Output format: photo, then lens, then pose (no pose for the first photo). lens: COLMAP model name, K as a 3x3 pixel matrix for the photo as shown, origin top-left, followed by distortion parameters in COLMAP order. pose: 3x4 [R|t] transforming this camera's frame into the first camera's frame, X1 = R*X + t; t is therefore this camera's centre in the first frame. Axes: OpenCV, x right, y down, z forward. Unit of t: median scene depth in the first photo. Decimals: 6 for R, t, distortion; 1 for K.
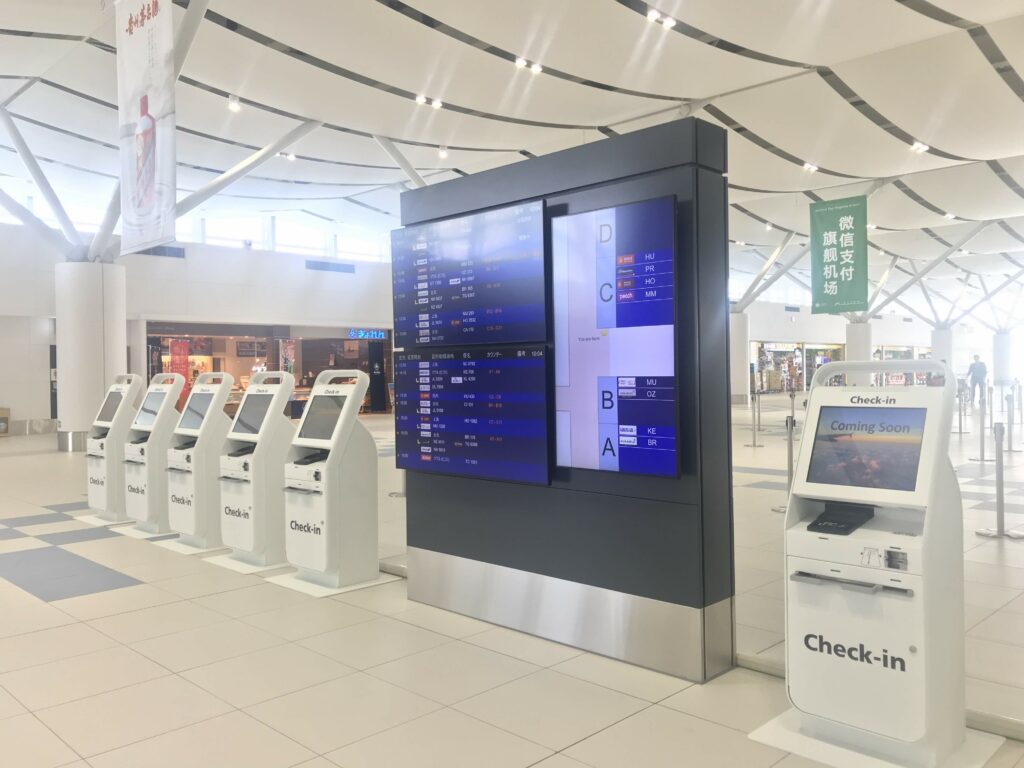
lens RADIAL K [[842.2, 0, 506.4], [0, 842.2, 380.9], [0, 0, 1]] dist [0.002619, 0.000769]
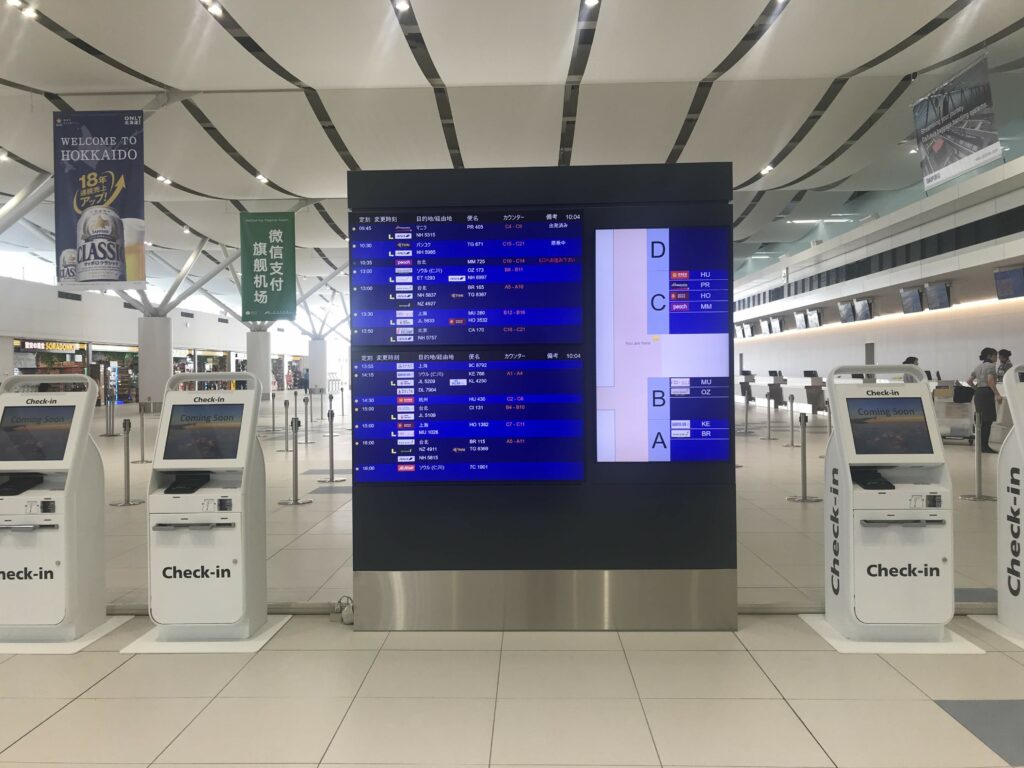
lens RADIAL K [[842.2, 0, 506.4], [0, 842.2, 380.9], [0, 0, 1]] dist [0.002619, 0.000769]
pose [[0.729948, -0.003537, 0.683494, -0.658680], [0.009405, 0.999944, -0.004869, 0.002426], [-0.683438, 0.009982, 0.729940, 0.266525]]
